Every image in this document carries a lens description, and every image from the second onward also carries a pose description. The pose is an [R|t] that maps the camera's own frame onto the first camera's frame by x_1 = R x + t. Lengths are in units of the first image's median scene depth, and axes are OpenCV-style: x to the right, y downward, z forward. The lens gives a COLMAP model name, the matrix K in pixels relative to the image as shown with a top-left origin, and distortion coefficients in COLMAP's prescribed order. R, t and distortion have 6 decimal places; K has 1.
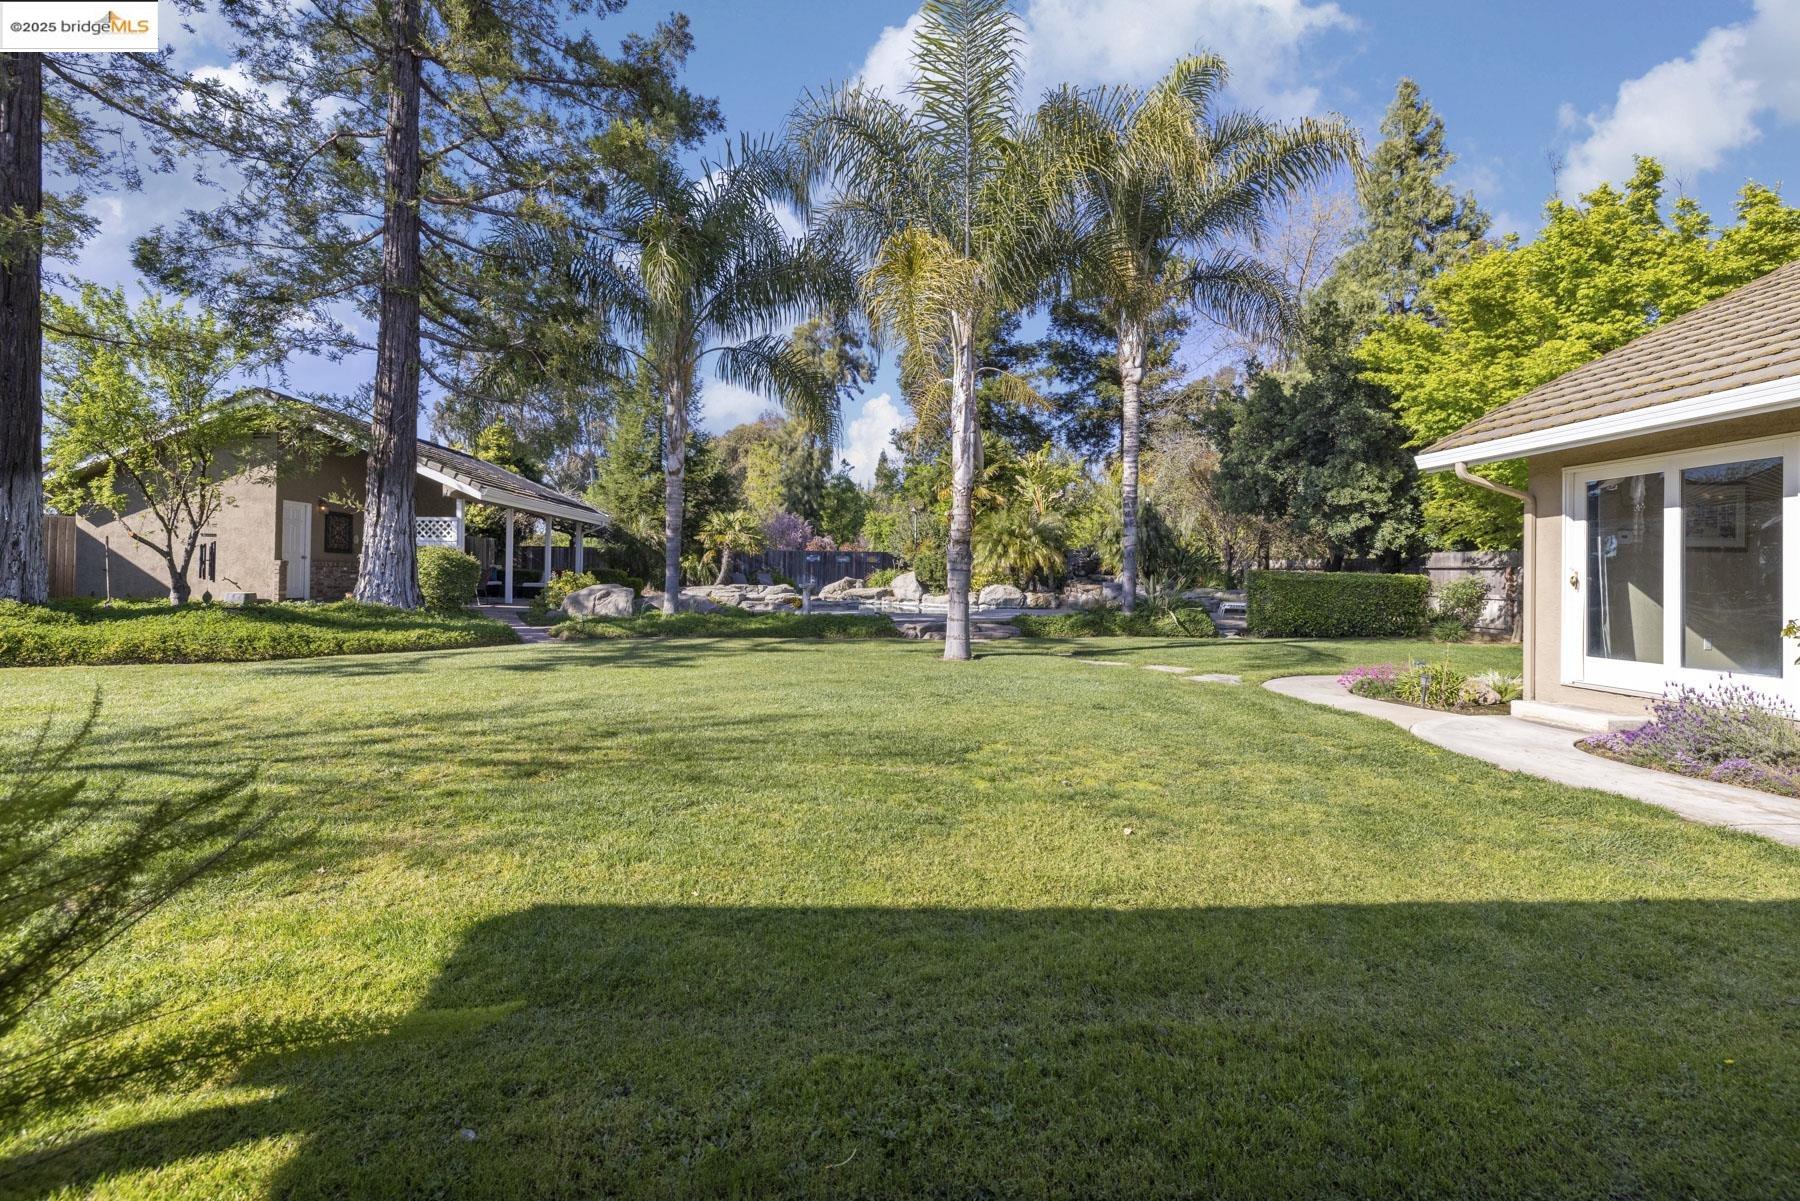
lens RADIAL K [[755.9, 0, 894.4], [0, 755.9, 578.8], [0, 0, 1]] dist [-0.001222, 0.000128]
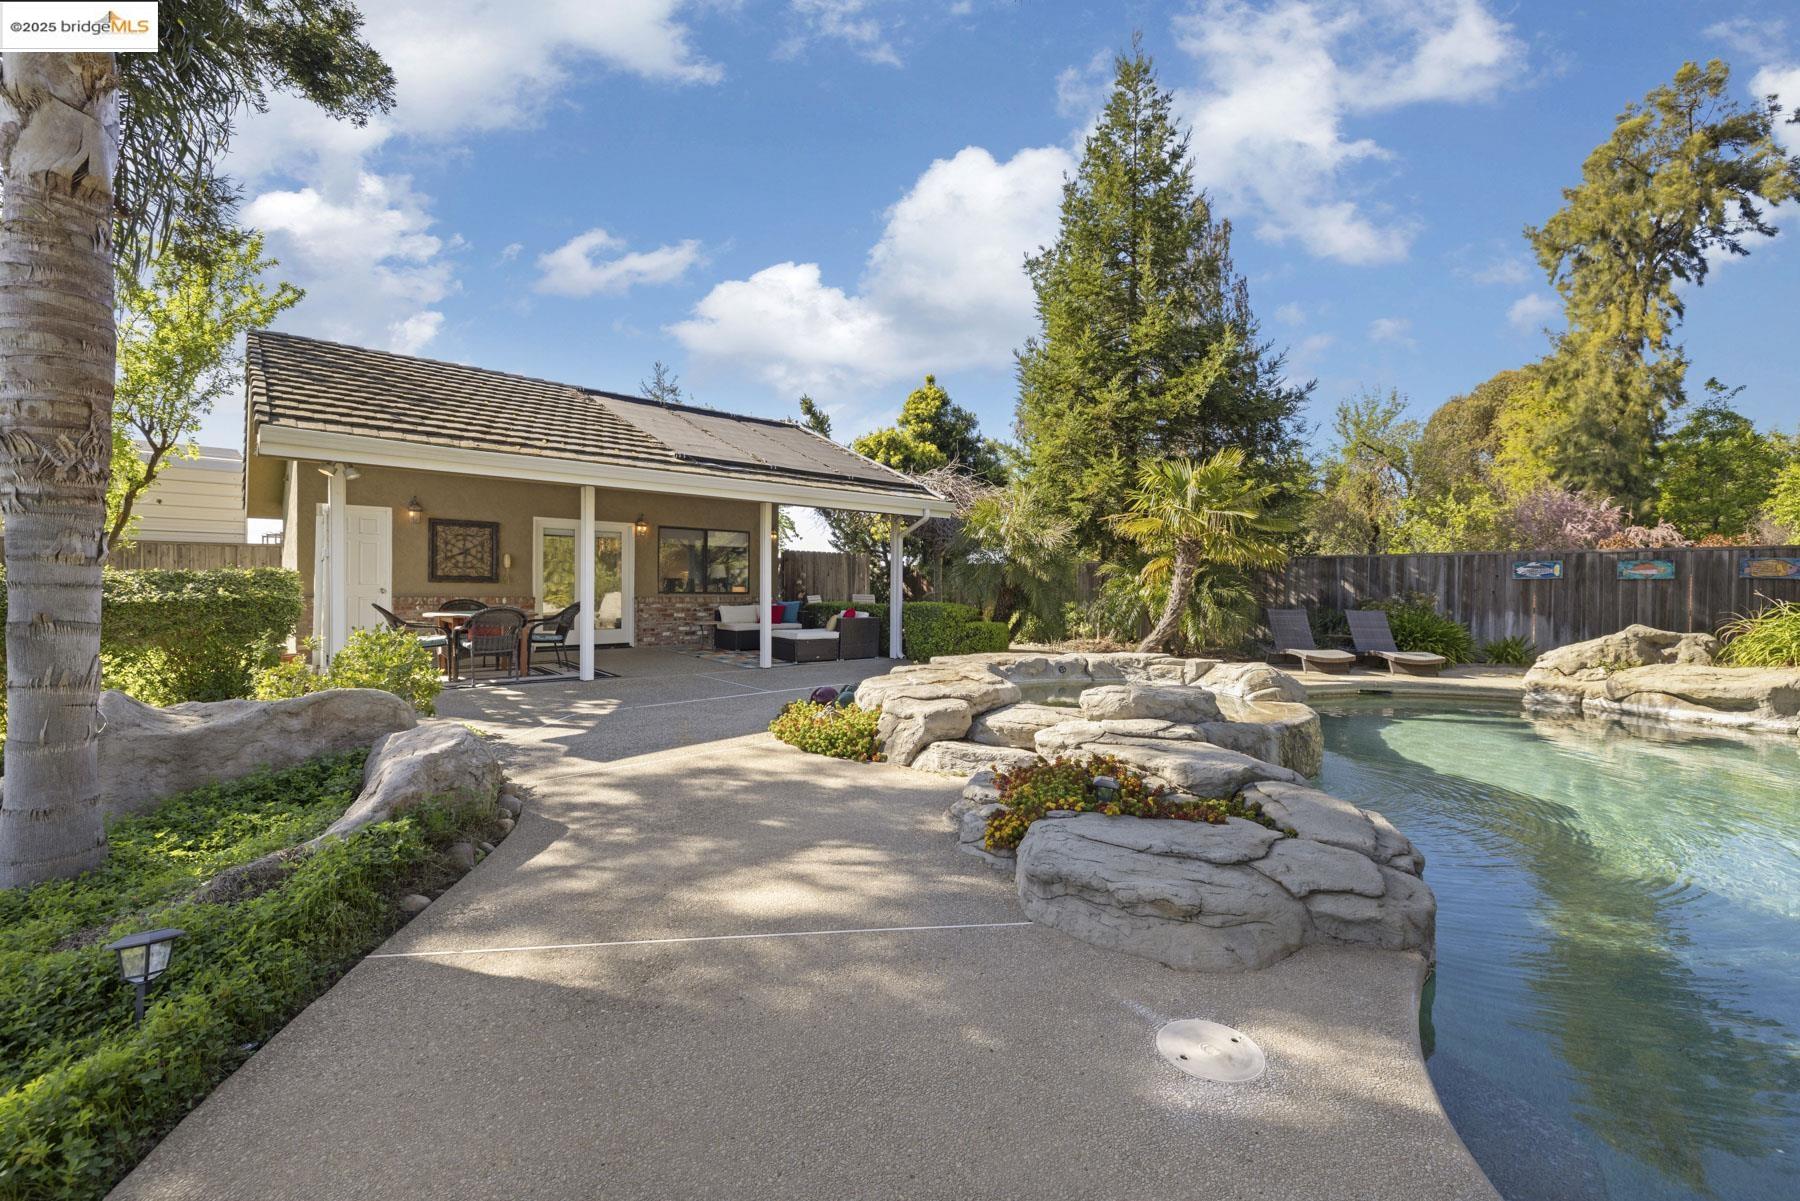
lens RADIAL K [[755.9, 0, 894.4], [0, 755.9, 578.8], [0, 0, 1]] dist [-0.001222, 0.000128]
pose [[0.603960, -0.009994, -0.796952, 0.000789], [-0.012165, 0.999689, -0.021755, -0.005482], [0.796922, 0.022834, 0.603651, 0.276513]]
